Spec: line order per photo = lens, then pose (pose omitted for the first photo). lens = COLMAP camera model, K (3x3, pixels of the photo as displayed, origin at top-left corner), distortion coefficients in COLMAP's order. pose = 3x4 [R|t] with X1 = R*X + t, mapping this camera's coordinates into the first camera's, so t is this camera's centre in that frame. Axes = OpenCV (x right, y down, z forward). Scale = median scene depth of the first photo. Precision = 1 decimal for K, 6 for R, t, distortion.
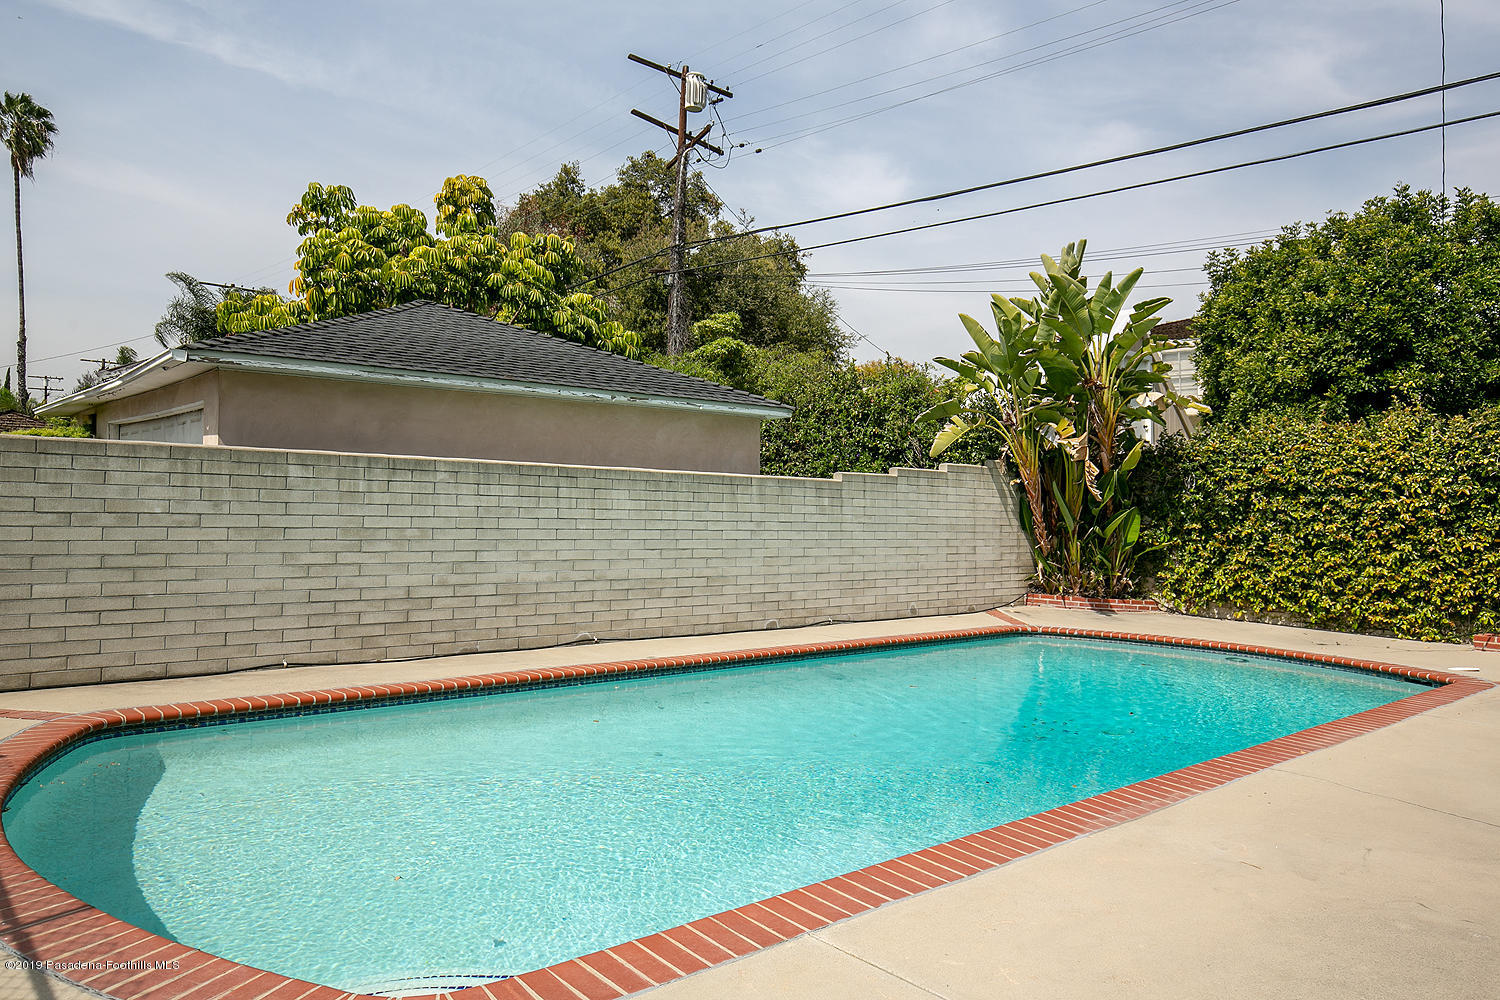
lens RADIAL K [[999.0, 0, 672.6], [0, 999.0, 408.1], [0, 0, 1]] dist [-0.000668, -0.001251]
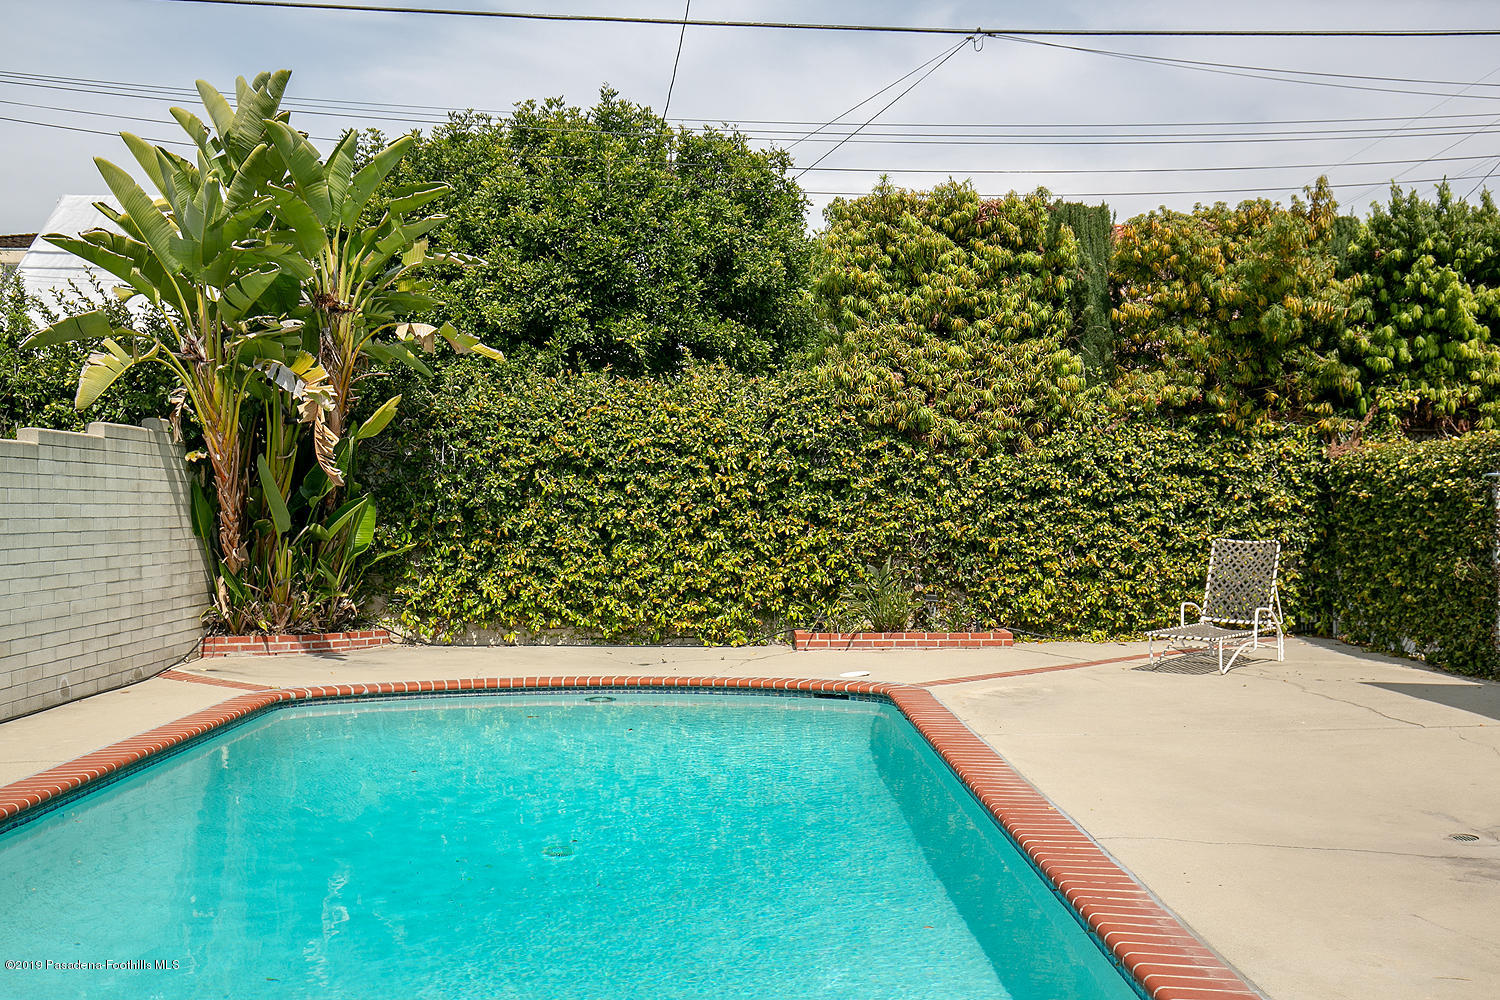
lens RADIAL K [[1448.1, 0, 753.0], [0, 1448.1, 453.8], [0, 0, 1]] dist [0.039748, -0.006473]
pose [[0.604563, 0.001745, 0.796556, -0.165656], [-0.058733, 0.997373, 0.042392, 0.017529], [-0.794389, -0.072413, 0.603077, 0.224747]]
